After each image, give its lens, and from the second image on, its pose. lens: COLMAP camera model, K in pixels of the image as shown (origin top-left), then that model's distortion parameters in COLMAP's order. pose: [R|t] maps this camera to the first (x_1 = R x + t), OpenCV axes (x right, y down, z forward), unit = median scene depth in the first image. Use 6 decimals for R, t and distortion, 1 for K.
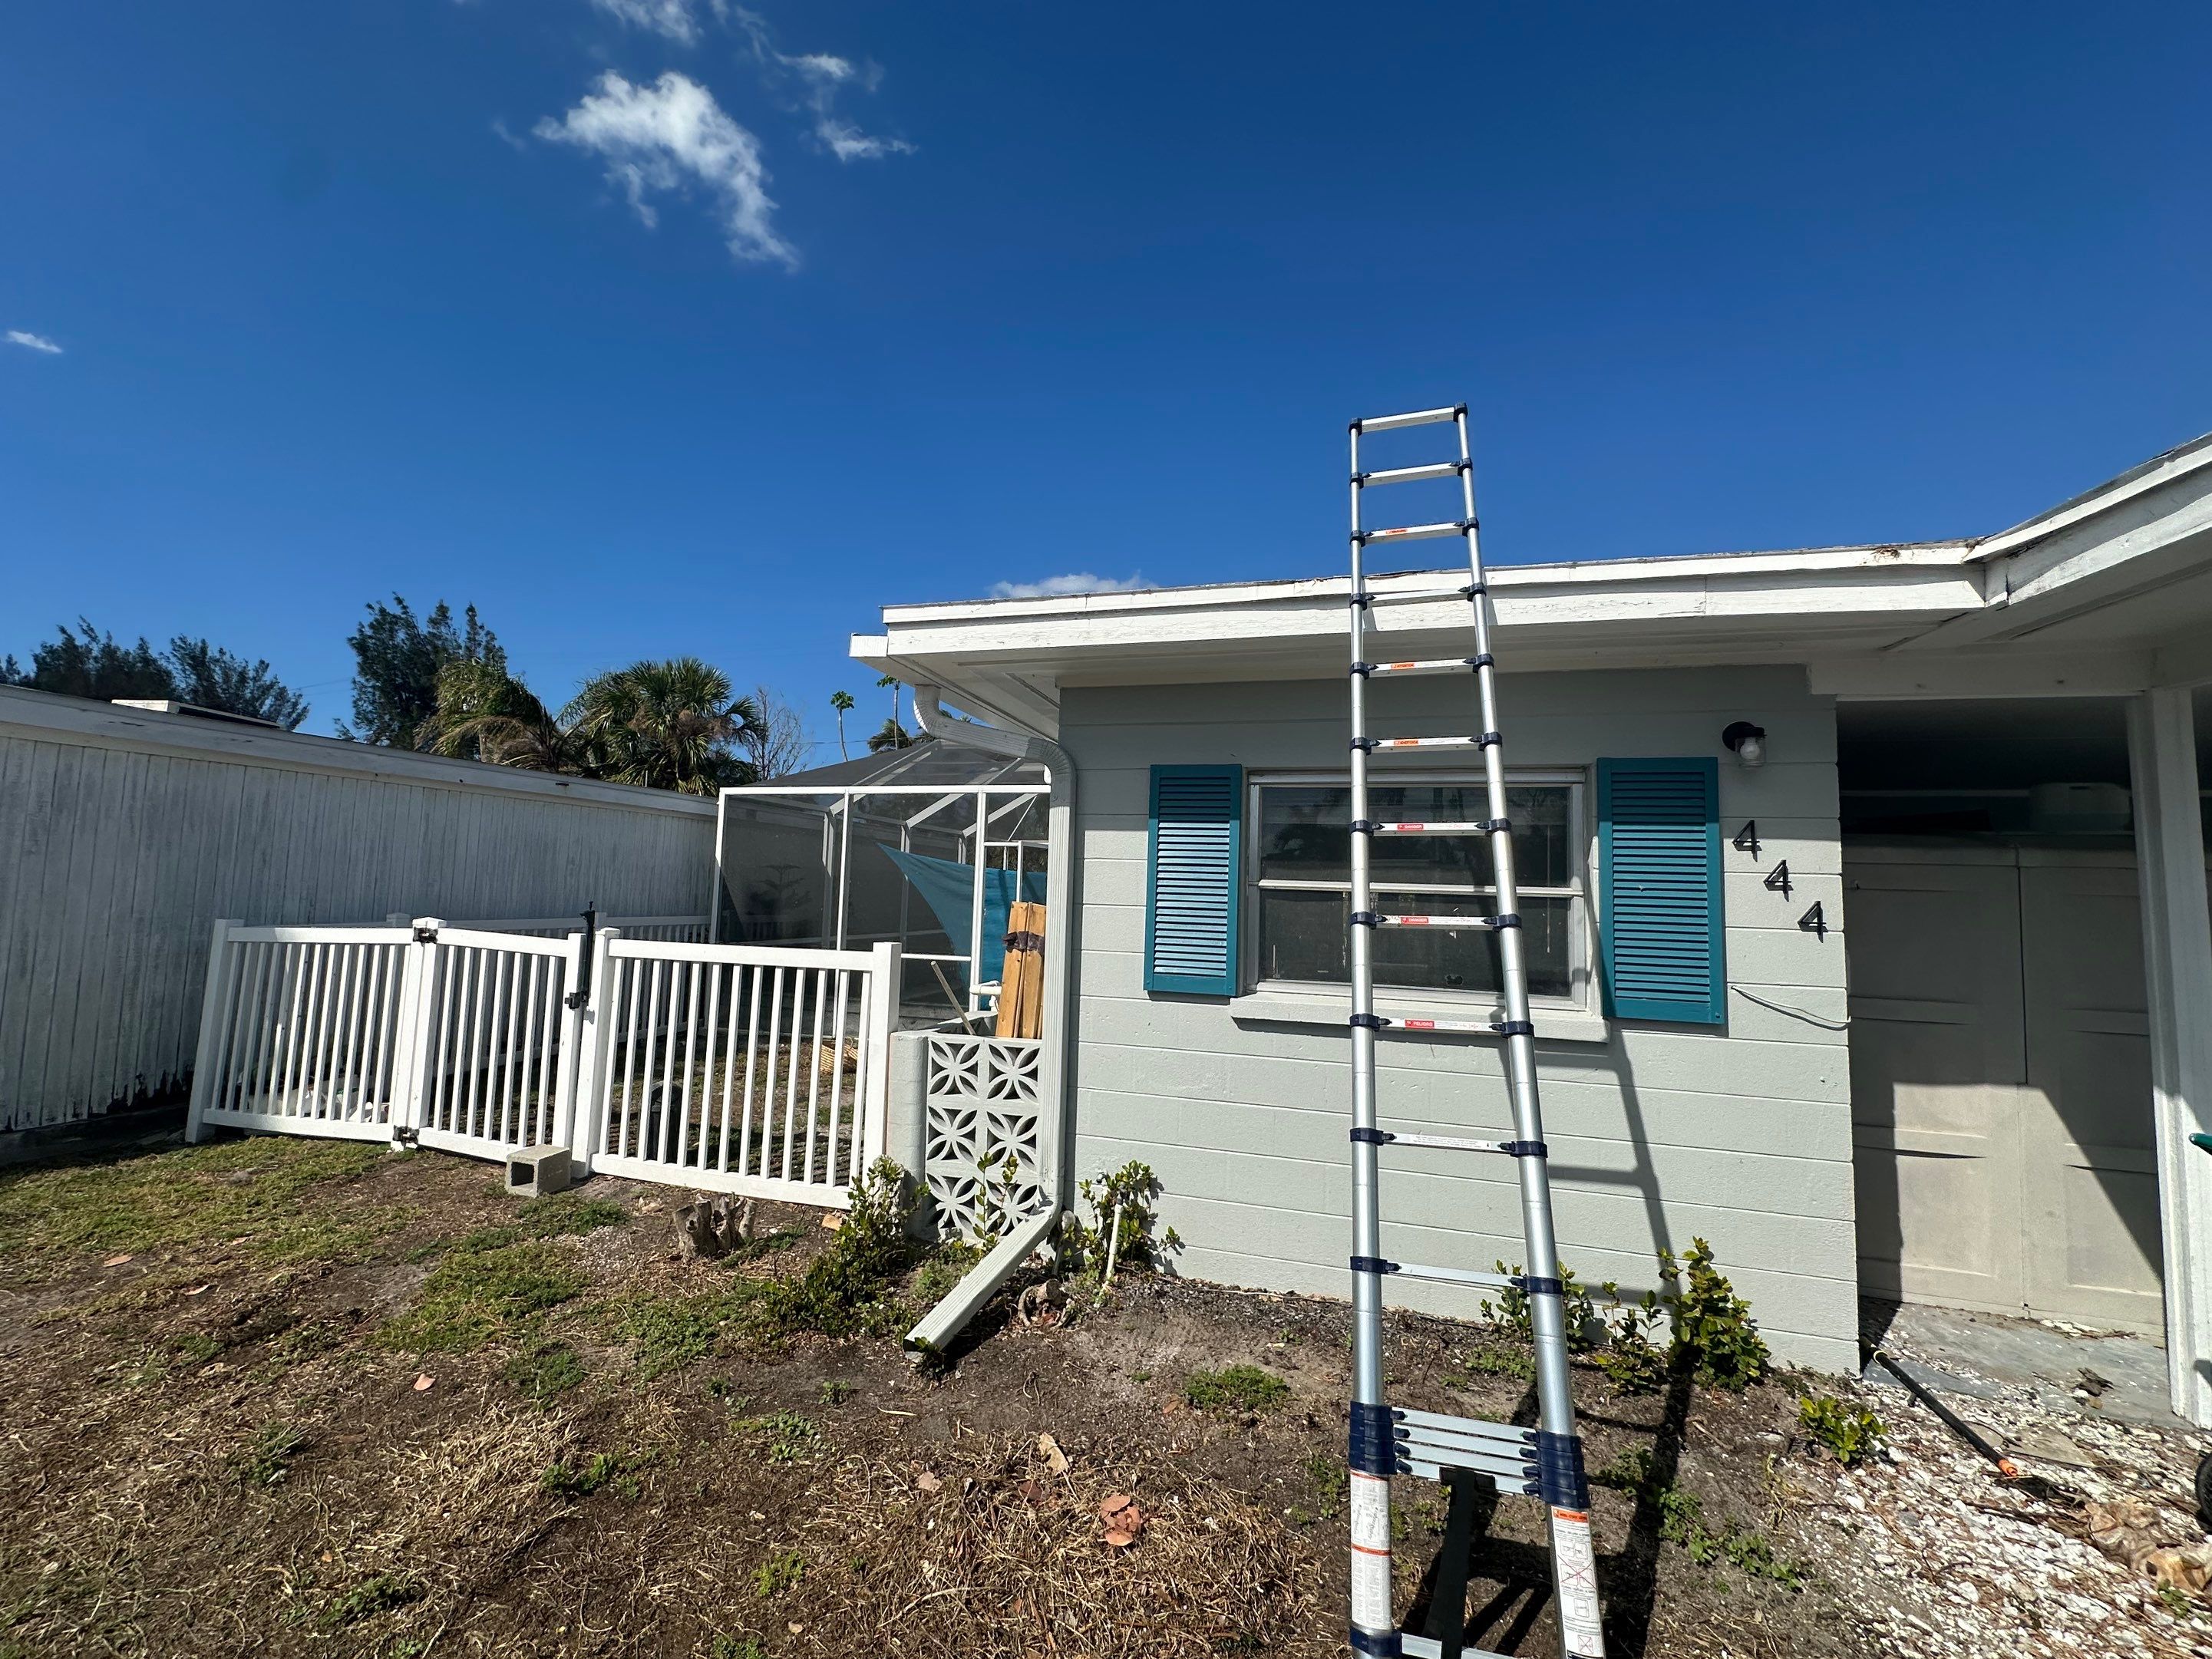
lens RADIAL K [[888.2, 0, 1105.4], [0, 888.2, 825.6], [0, 0, 1]] dist [0.002663, 0.000243]
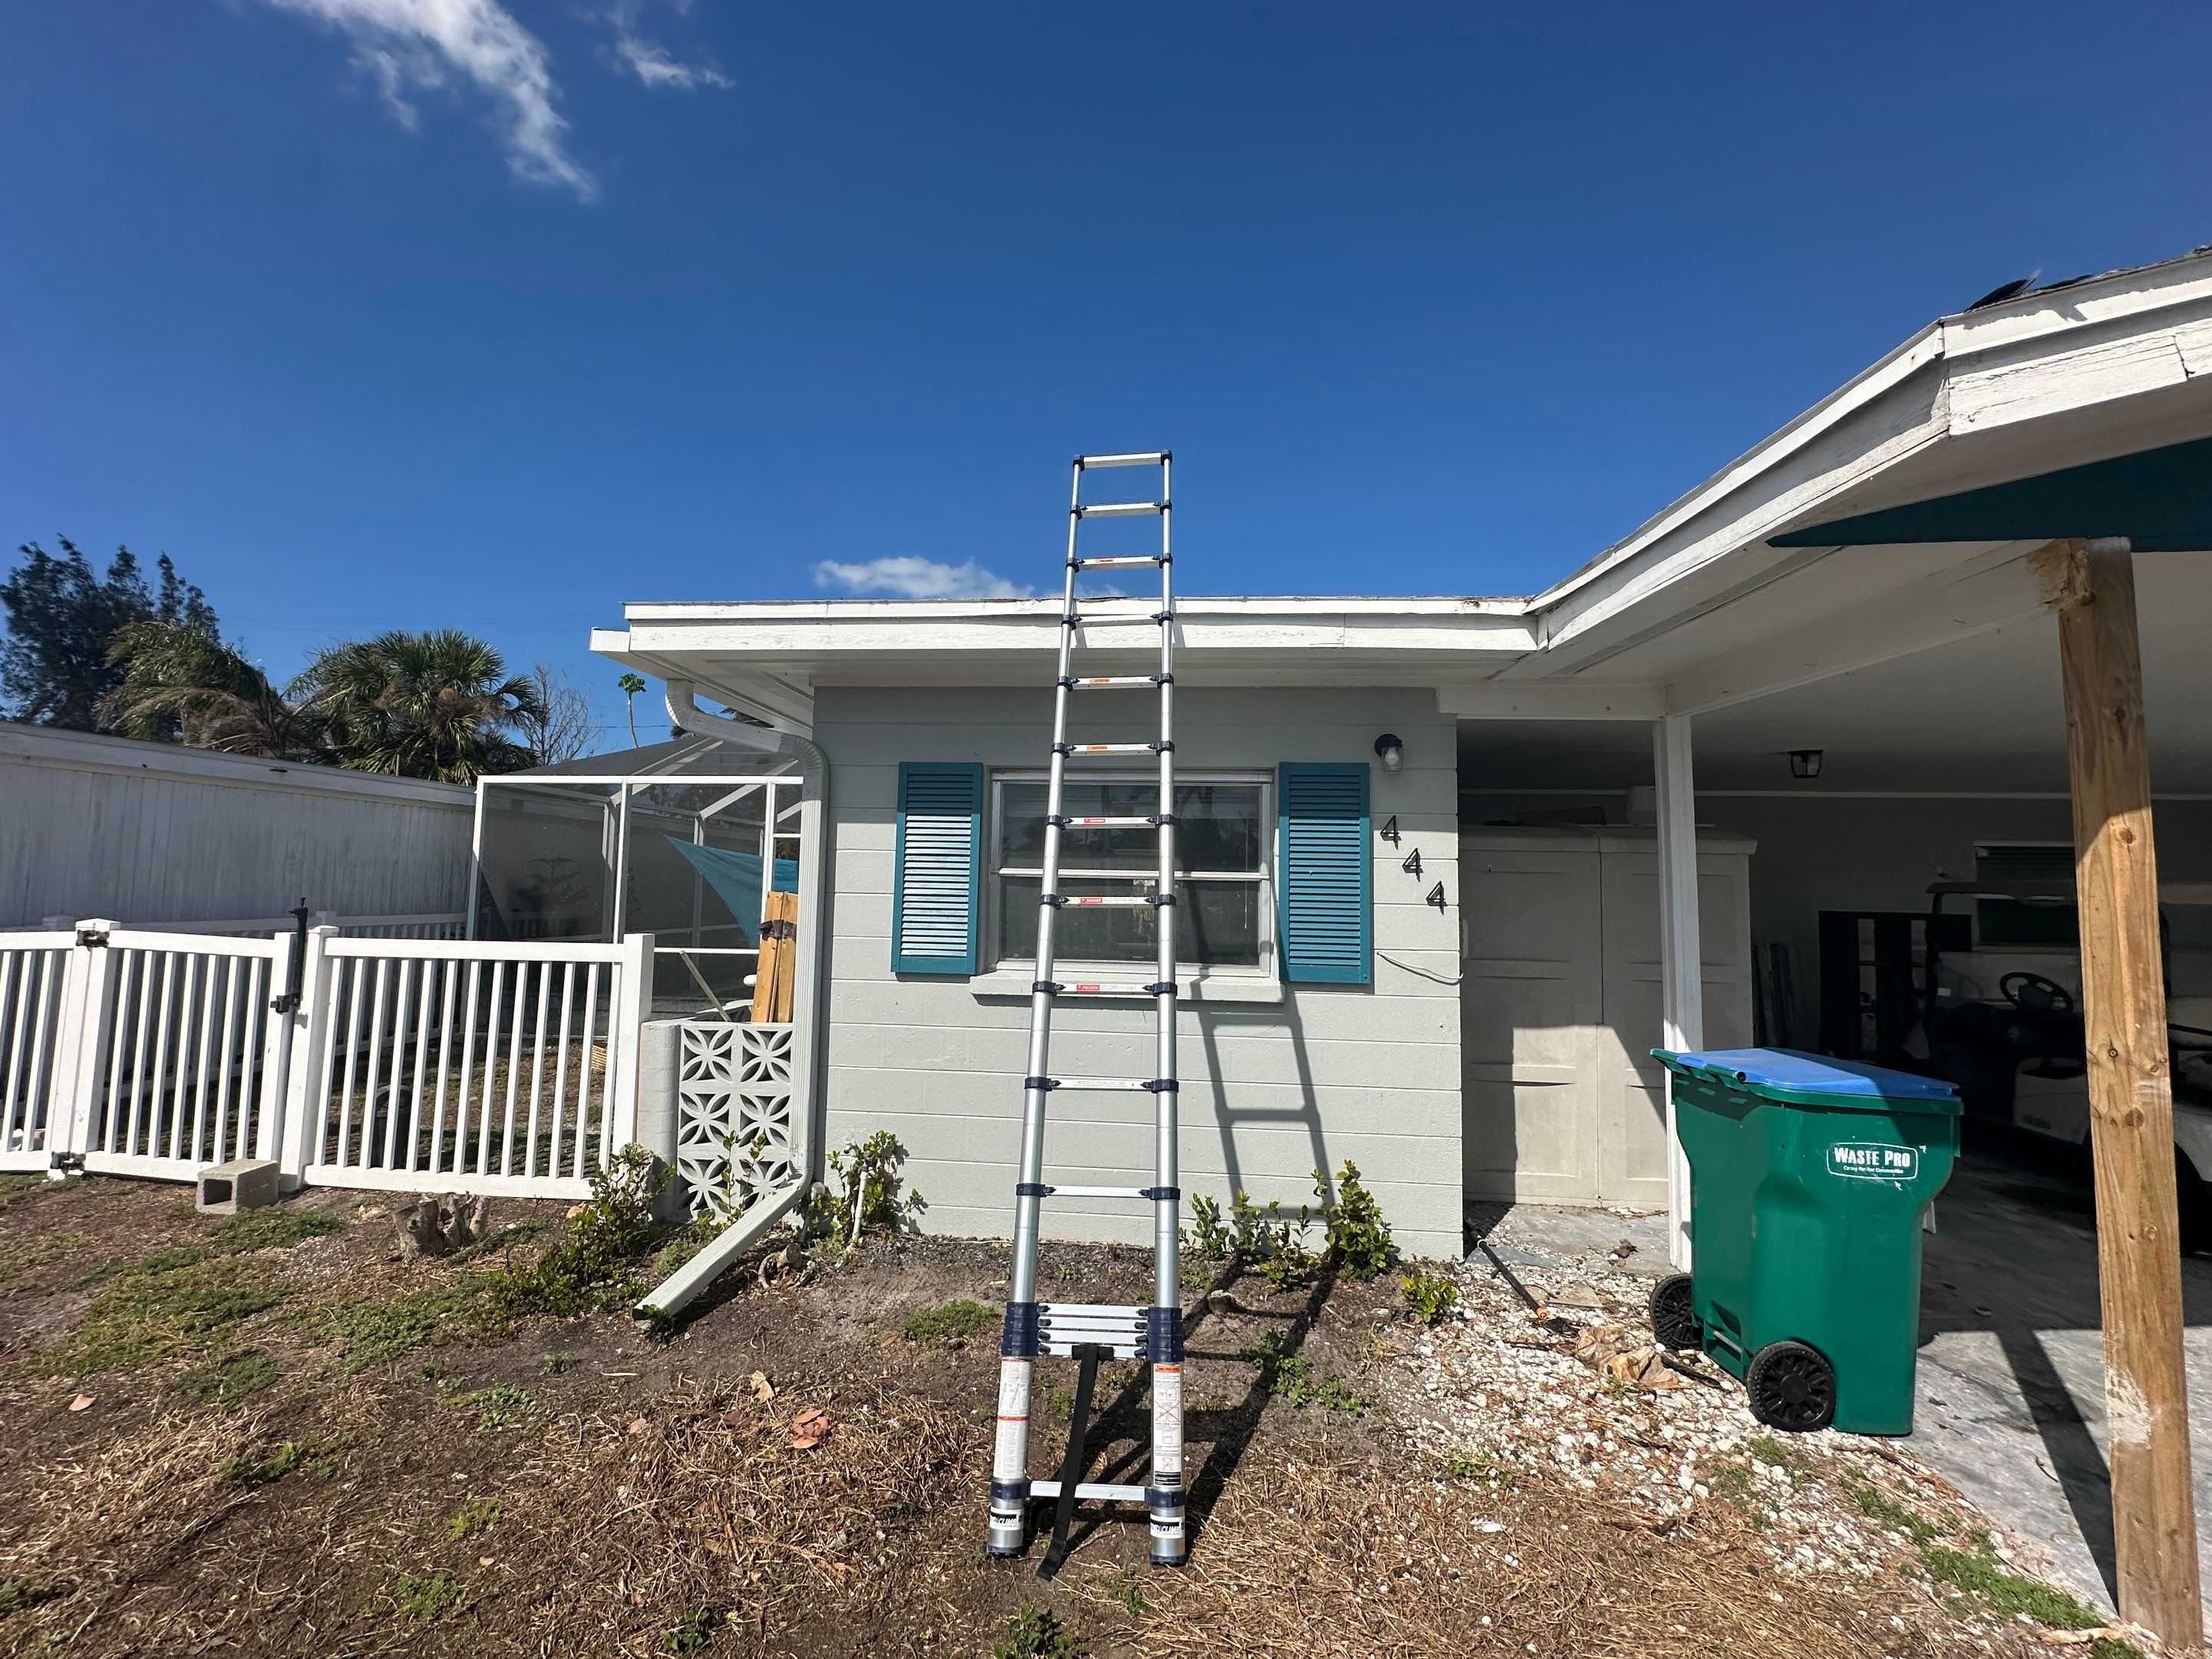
lens RADIAL K [[888.2, 0, 1105.4], [0, 888.2, 825.6], [0, 0, 1]] dist [0.002663, 0.000243]
pose [[0.982244, 0.000421, 0.187605, 0.111887], [-0.002265, 0.999951, 0.009615, -0.002770], [-0.187592, -0.009869, 0.982197, -0.117186]]
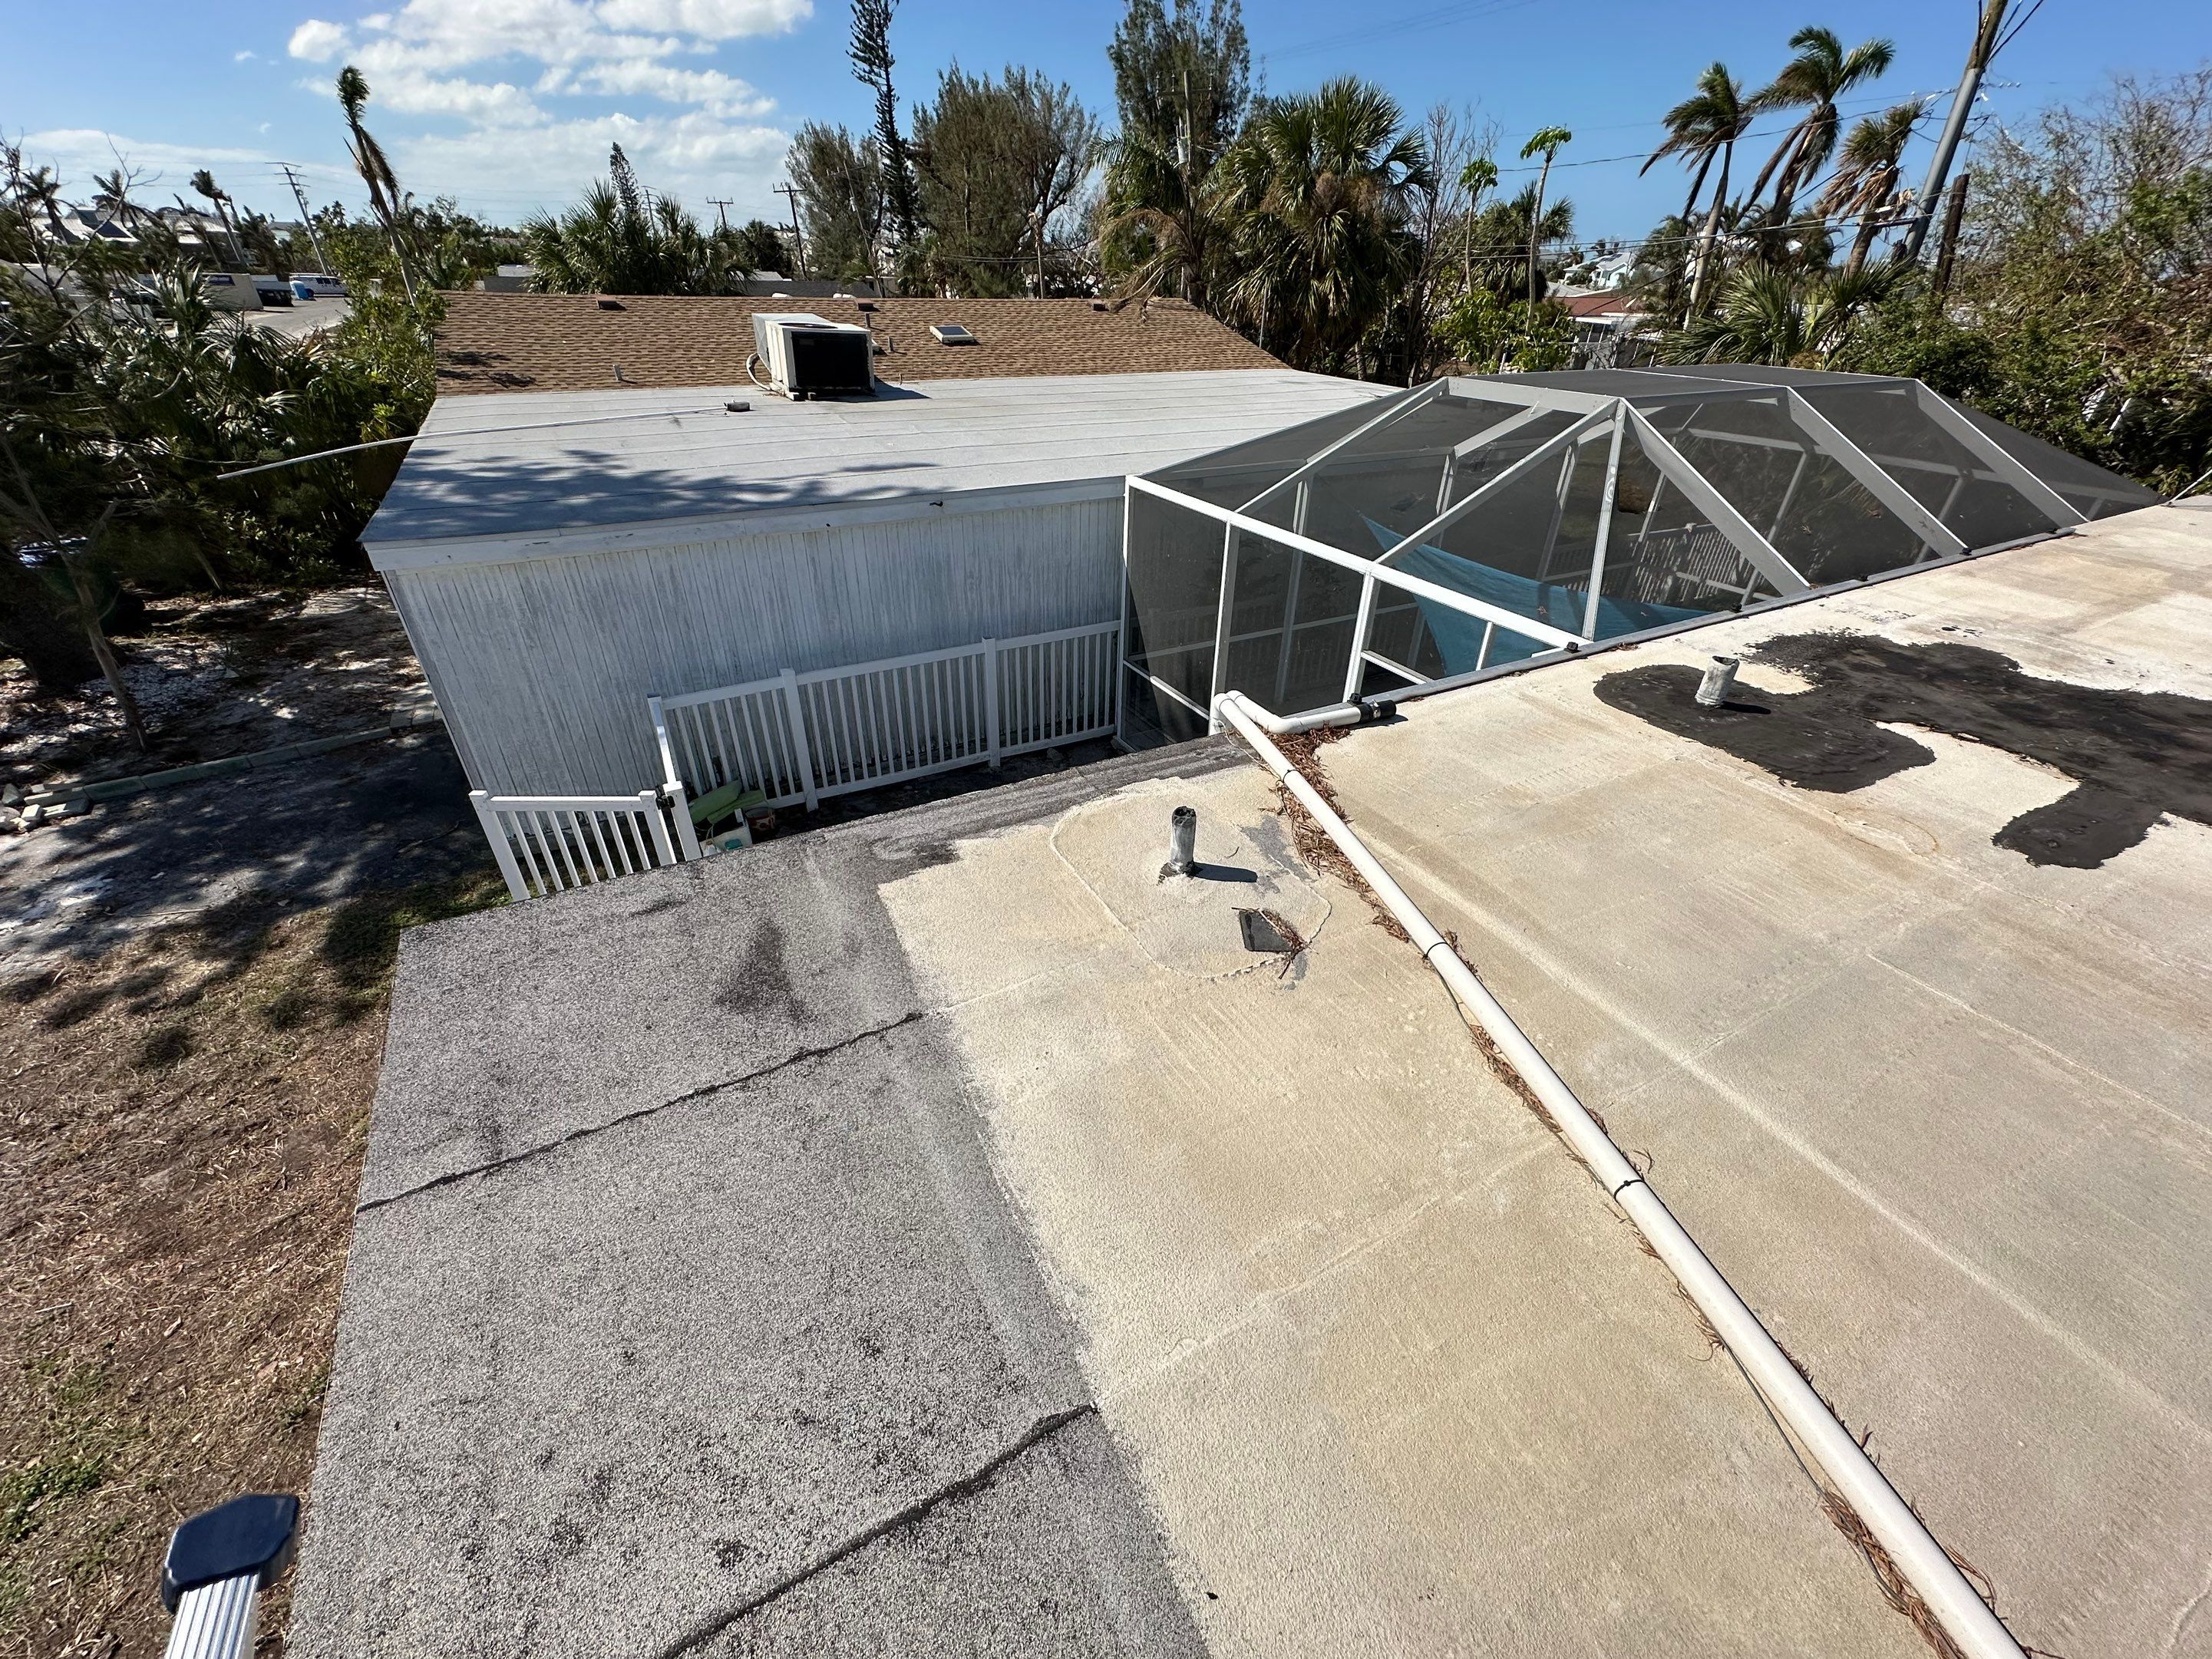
lens RADIAL K [[888.6, 0, 1100.5], [0, 888.6, 827.6], [0, 0, 1]] dist [0.001204, 0.000188]
pose [[0.704055, 0.362280, -0.610786, 0.487161], [0.061464, 0.825772, 0.560646, -0.706035], [0.707481, -0.432267, 0.559121, 1.195321]]
